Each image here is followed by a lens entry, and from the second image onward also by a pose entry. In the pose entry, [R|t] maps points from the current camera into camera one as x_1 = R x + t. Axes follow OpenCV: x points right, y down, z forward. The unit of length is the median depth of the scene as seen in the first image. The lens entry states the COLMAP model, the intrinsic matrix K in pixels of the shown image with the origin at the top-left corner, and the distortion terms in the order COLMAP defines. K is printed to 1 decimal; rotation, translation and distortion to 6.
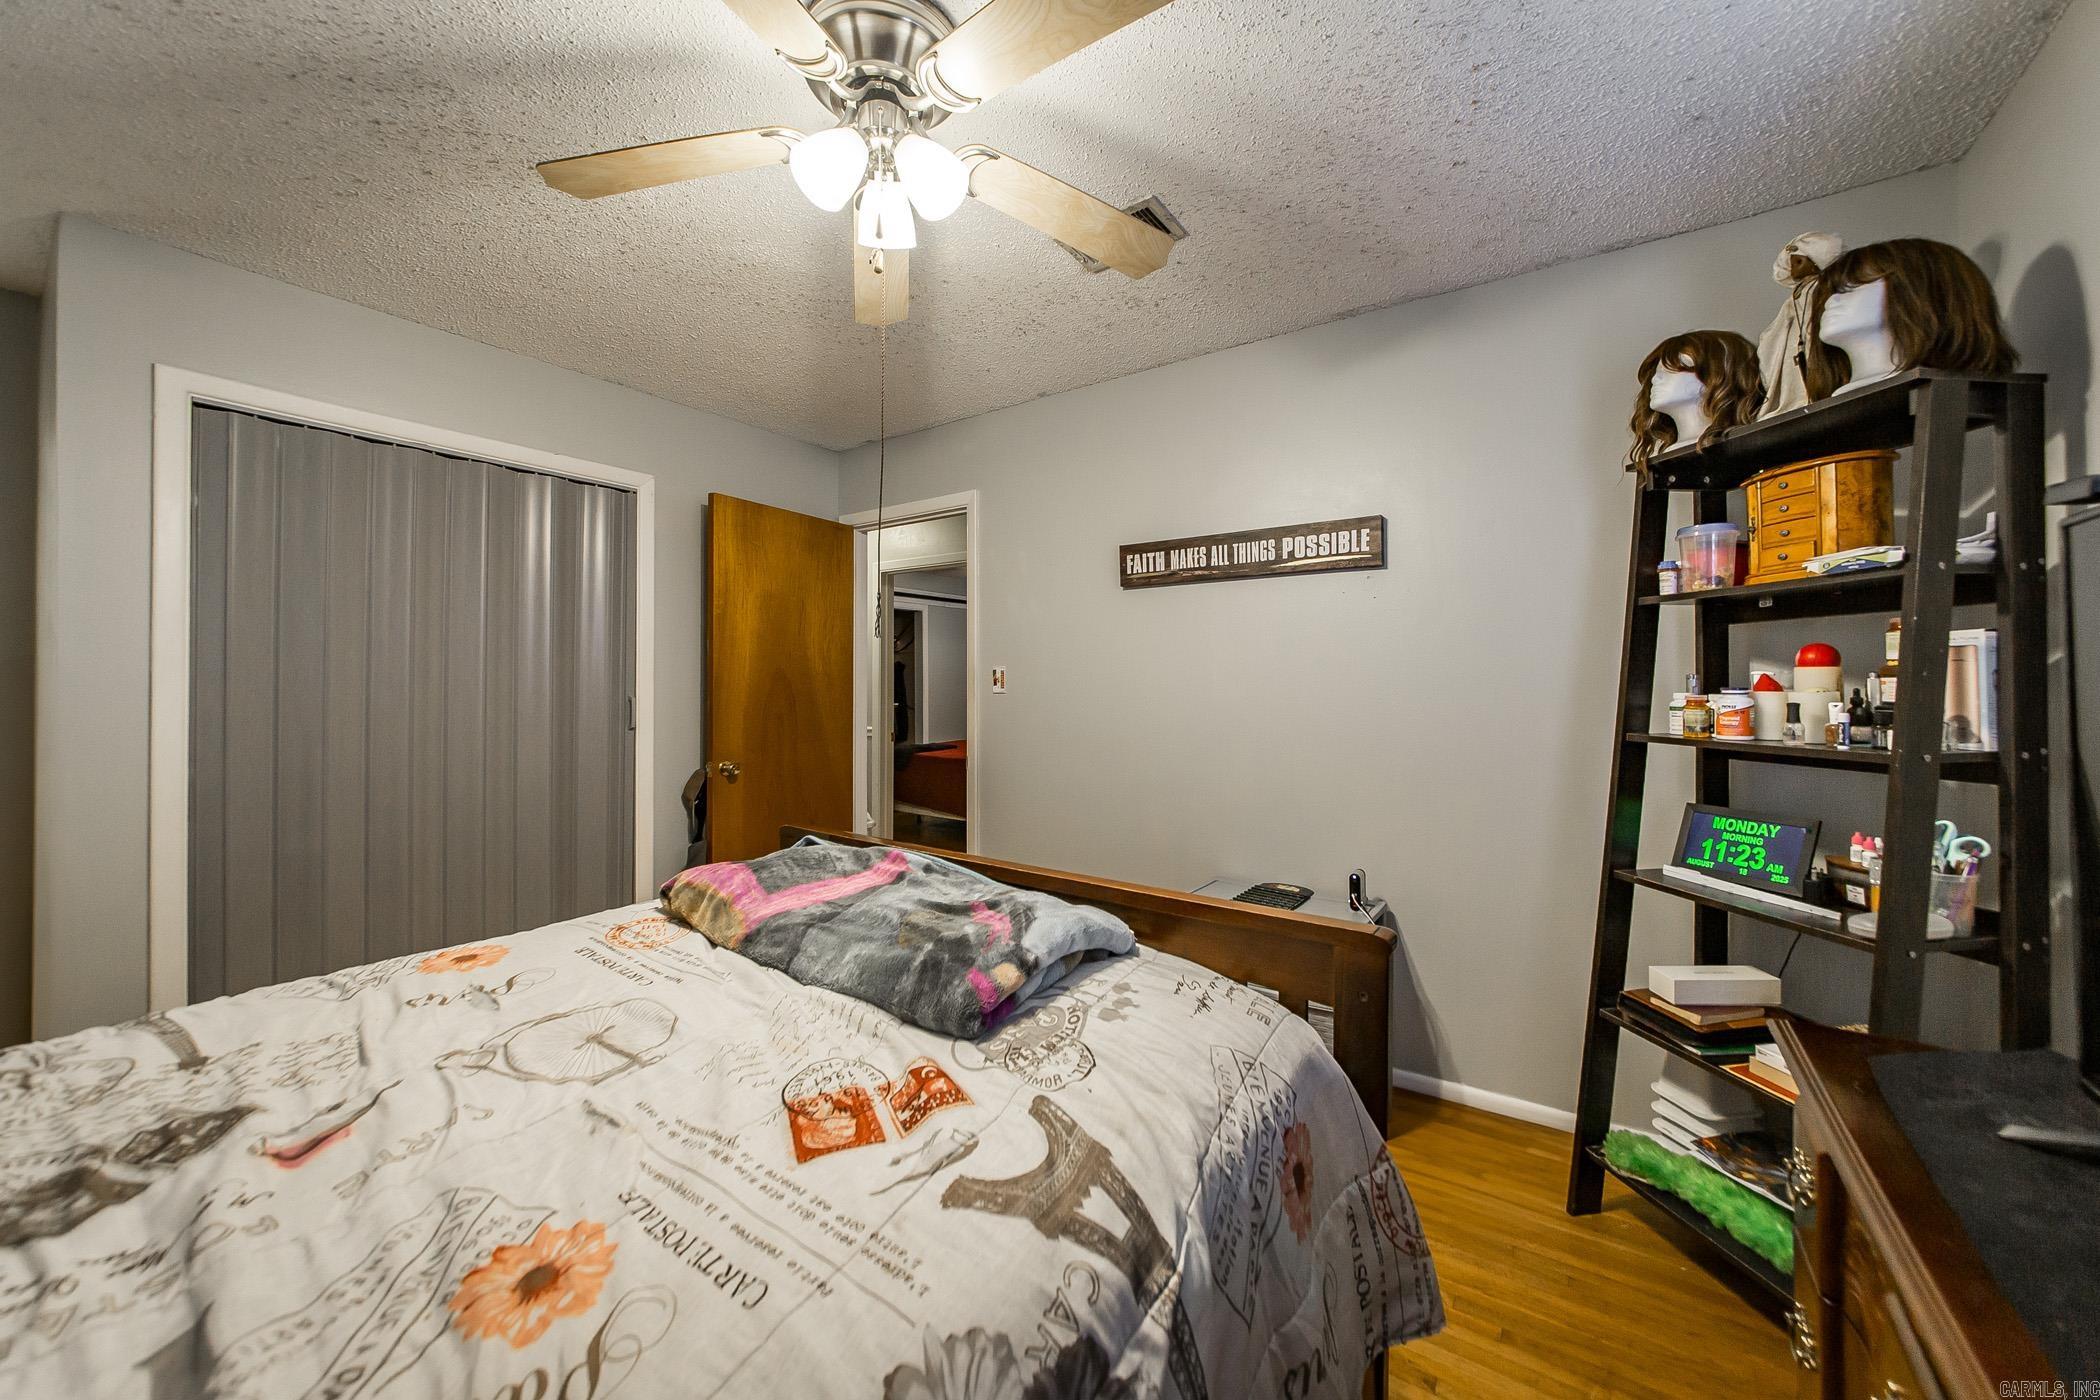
lens RADIAL K [[750.1, 0, 1043.9], [0, 750.1, 690.2], [0, 0, 1]] dist [-0.006353, -0.000198]
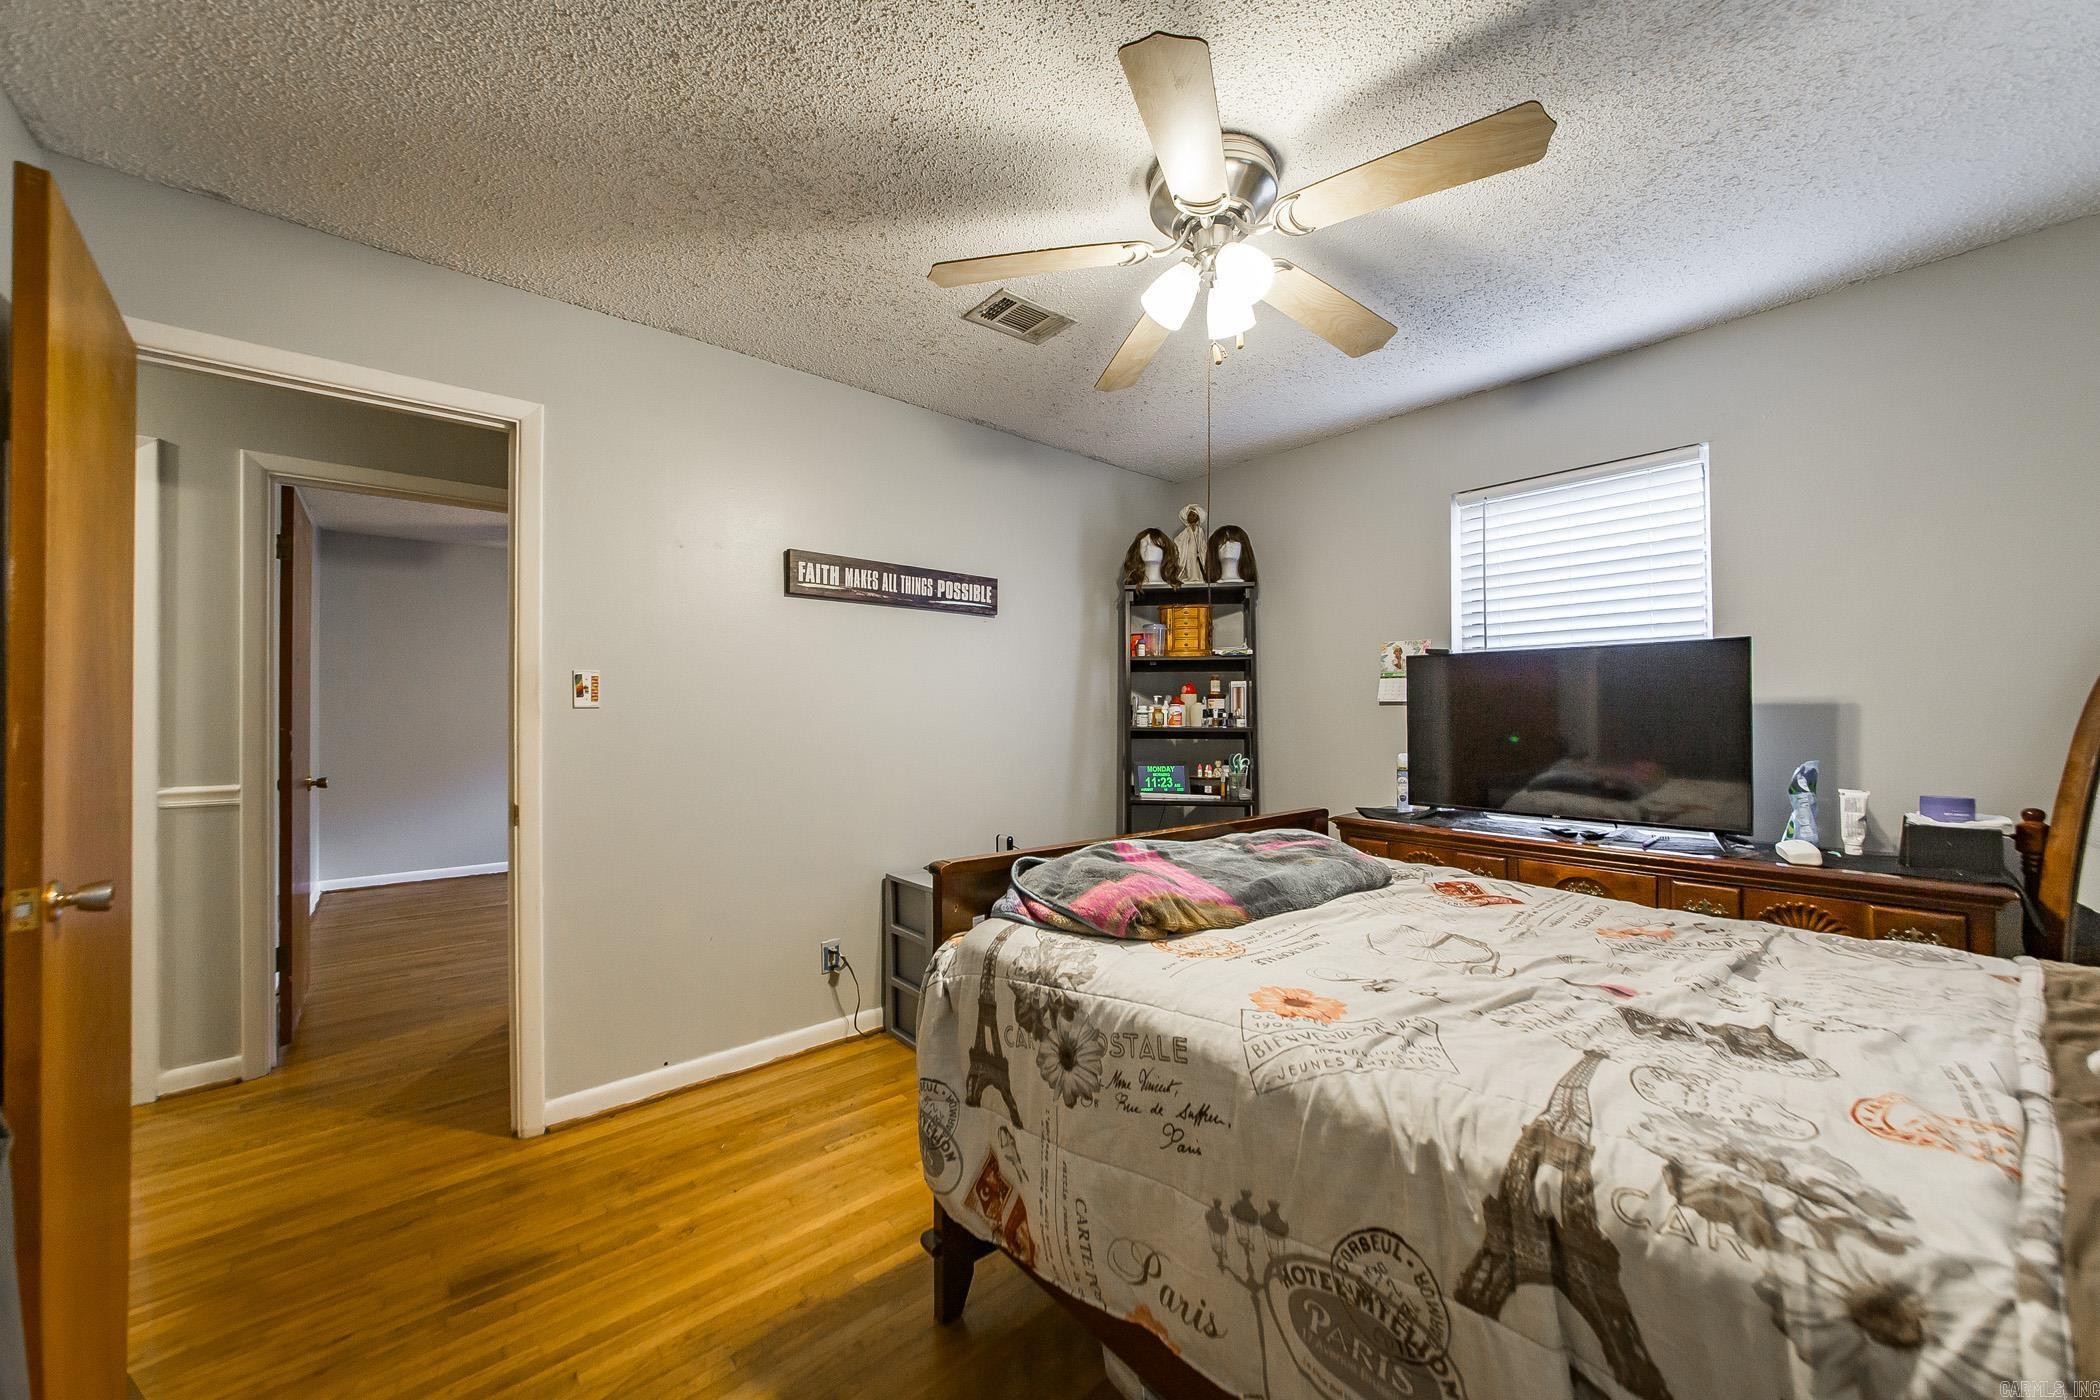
lens RADIAL K [[750.1, 0, 1050.3], [0, 750.1, 714.4], [0, 0, 1]] dist [-0.006353, -0.000198]
pose [[0.256993, -0.009337, 0.966368, -0.824592], [0.000775, 0.999955, 0.009456, 0.004838], [-0.966413, -0.001681, 0.256989, 0.516280]]
